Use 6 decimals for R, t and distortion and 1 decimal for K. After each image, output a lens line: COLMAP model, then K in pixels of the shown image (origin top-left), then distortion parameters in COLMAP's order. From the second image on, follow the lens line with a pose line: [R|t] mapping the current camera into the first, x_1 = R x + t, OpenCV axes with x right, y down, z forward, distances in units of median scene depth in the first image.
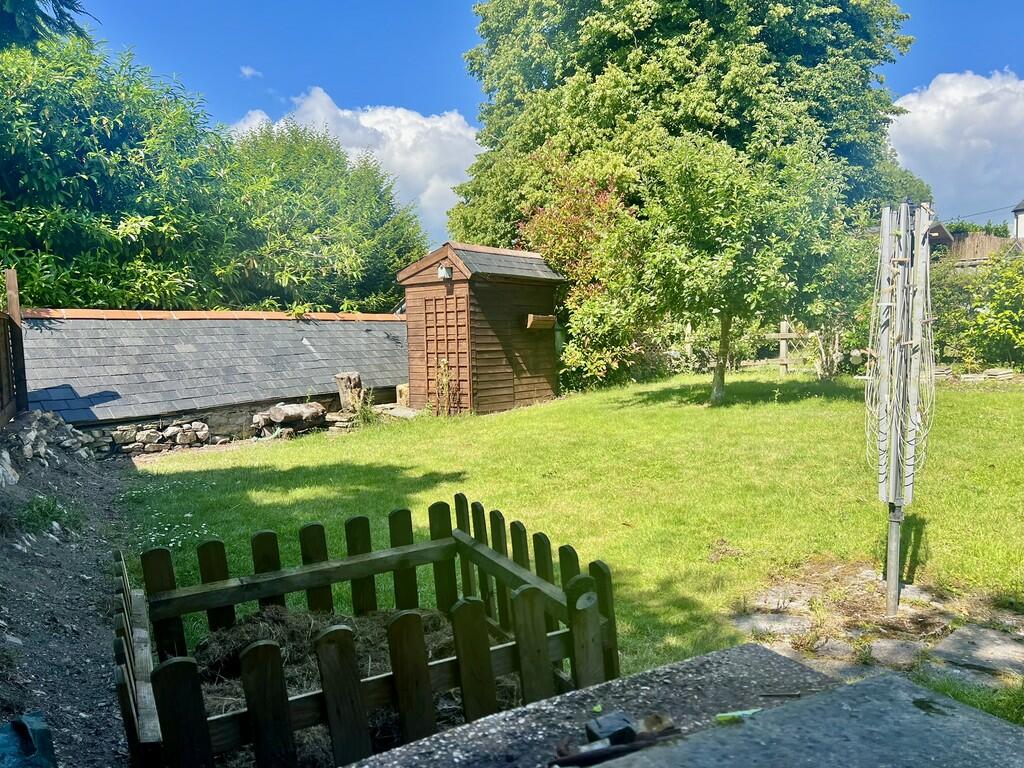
lens RADIAL K [[771.0, 0, 486.0], [0, 771.0, 414.9], [0, 0, 1]] dist [0.042883, -0.047581]
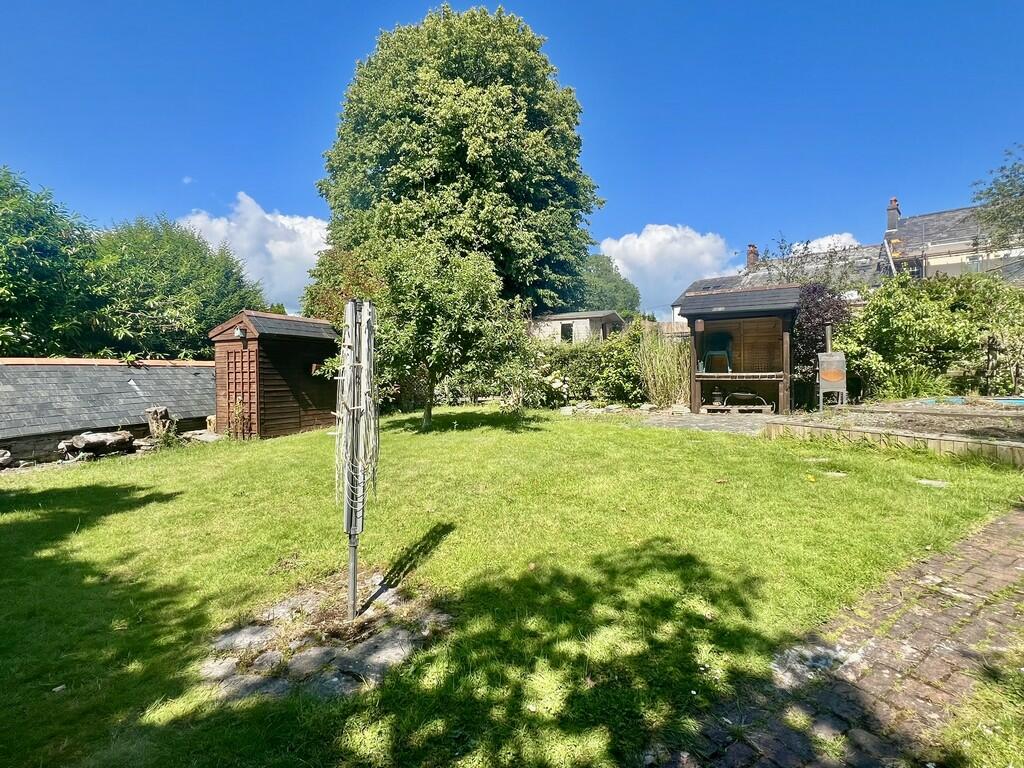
lens RADIAL K [[509.5, 0, 512.4], [0, 509.5, 393.4], [0, 0, 1]] dist [-0.006537, -0.003712]
pose [[0.973007, 0.004519, 0.230732, 0.192686], [0.009563, 0.998160, -0.059873, -0.020337], [-0.230578, 0.060463, 0.971174, 0.034798]]
